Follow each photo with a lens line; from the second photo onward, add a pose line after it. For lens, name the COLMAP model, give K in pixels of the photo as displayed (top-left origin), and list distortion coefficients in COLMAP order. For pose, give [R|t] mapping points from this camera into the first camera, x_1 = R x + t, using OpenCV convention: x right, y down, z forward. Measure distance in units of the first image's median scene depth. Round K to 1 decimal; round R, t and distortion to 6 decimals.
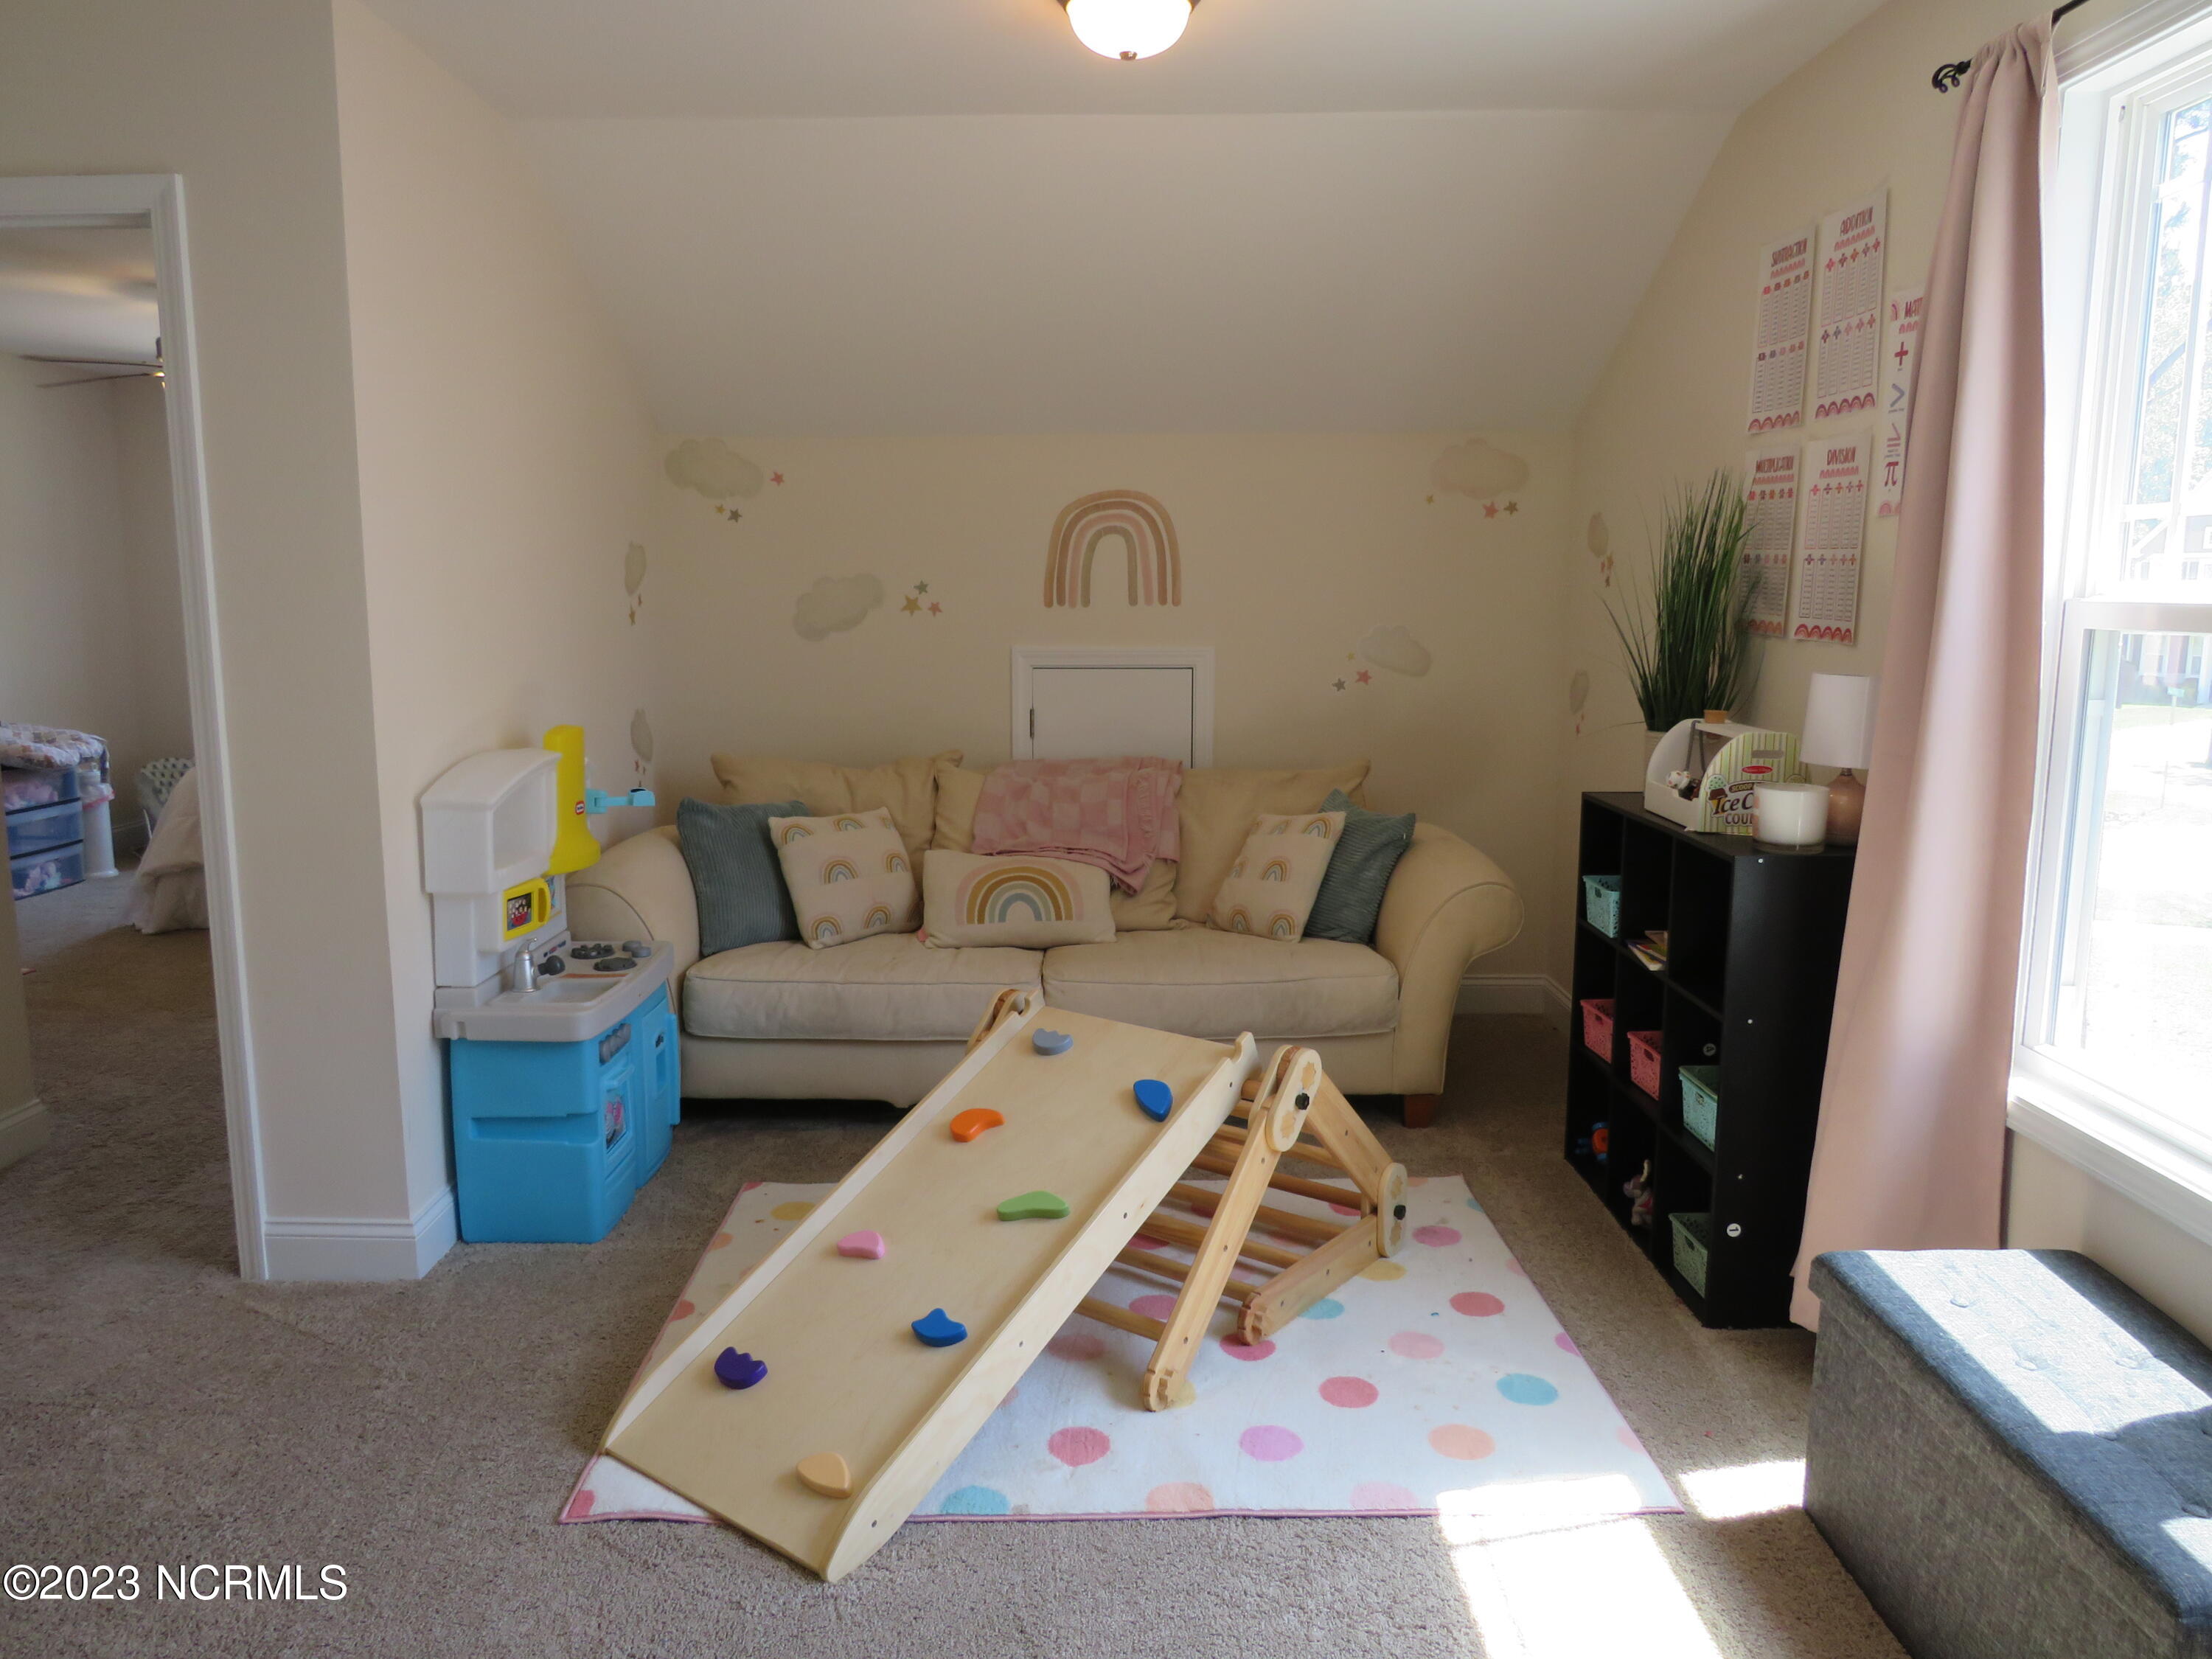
lens RADIAL K [[1553.2, 0, 1092.6], [0, 1553.2, 831.2], [0, 0, 1]] dist [-0.037800, 0.012187]
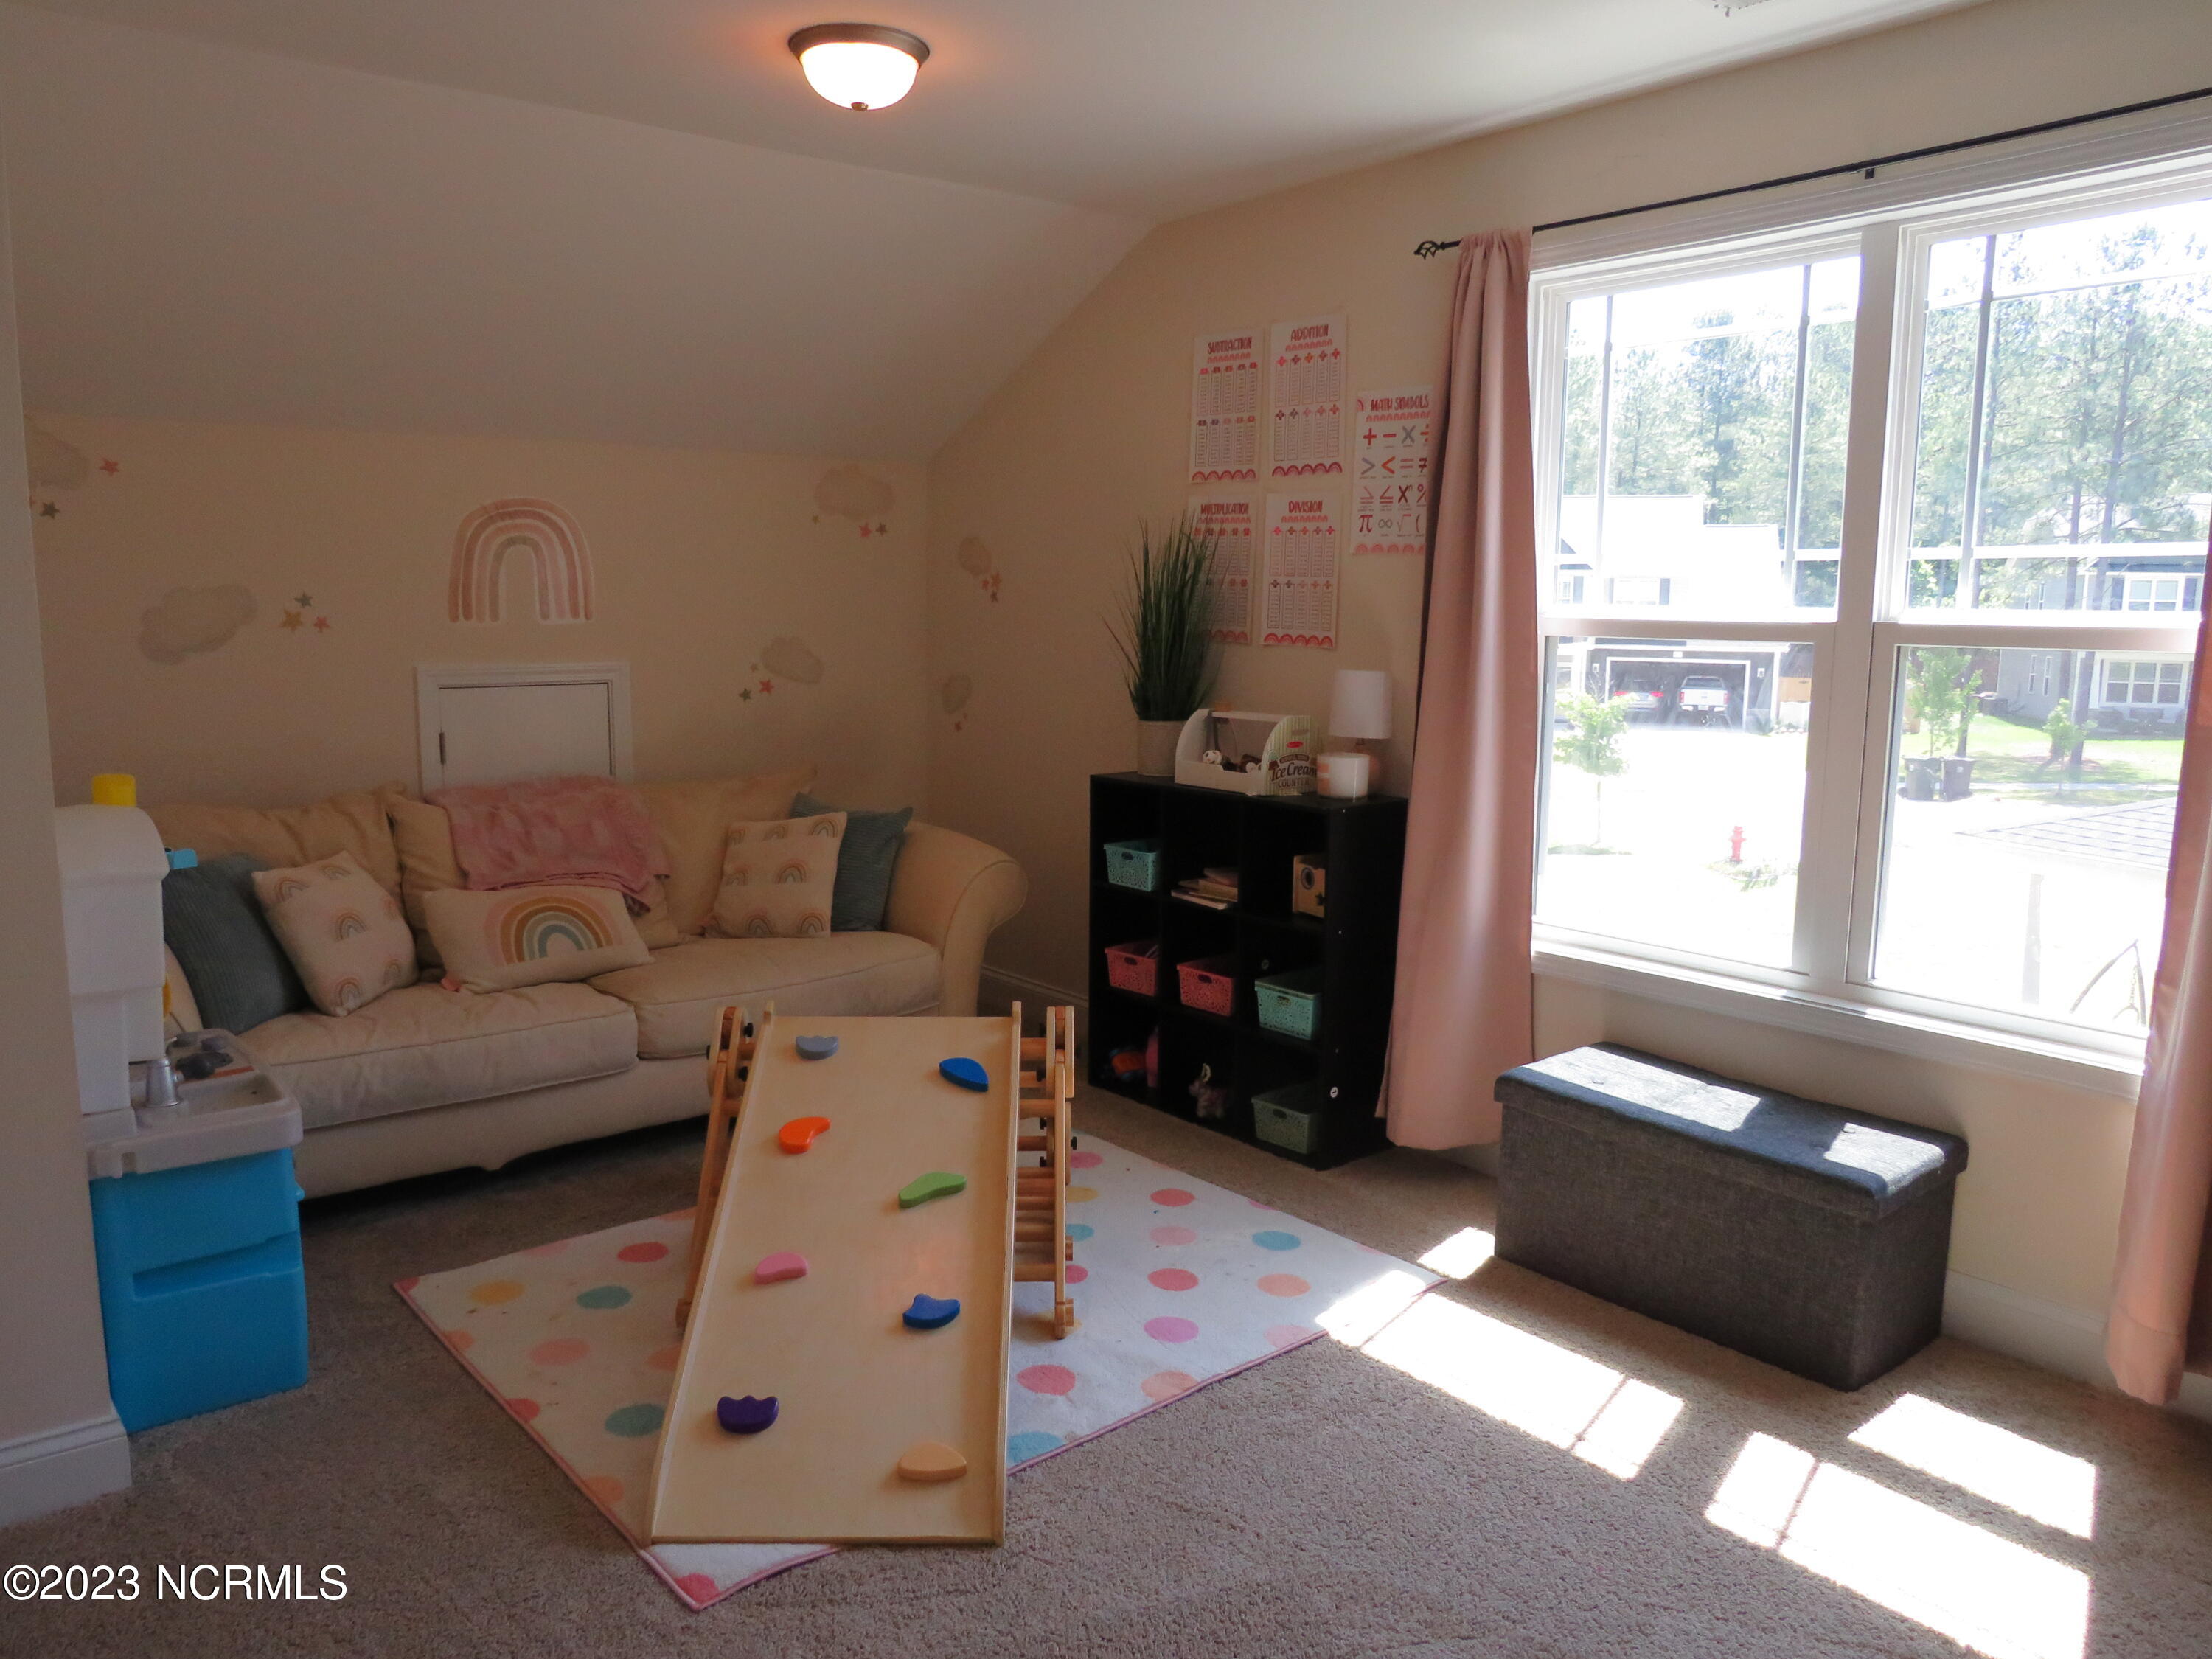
lens RADIAL K [[1553.2, 0, 1095.7], [0, 1553.2, 826.5], [0, 0, 1]] dist [-0.037800, 0.012187]
pose [[0.773701, -0.085929, 0.627696, -0.490585], [0.090323, 0.995600, 0.024961, -0.017112], [-0.627079, 0.037382, 0.778058, 0.074835]]
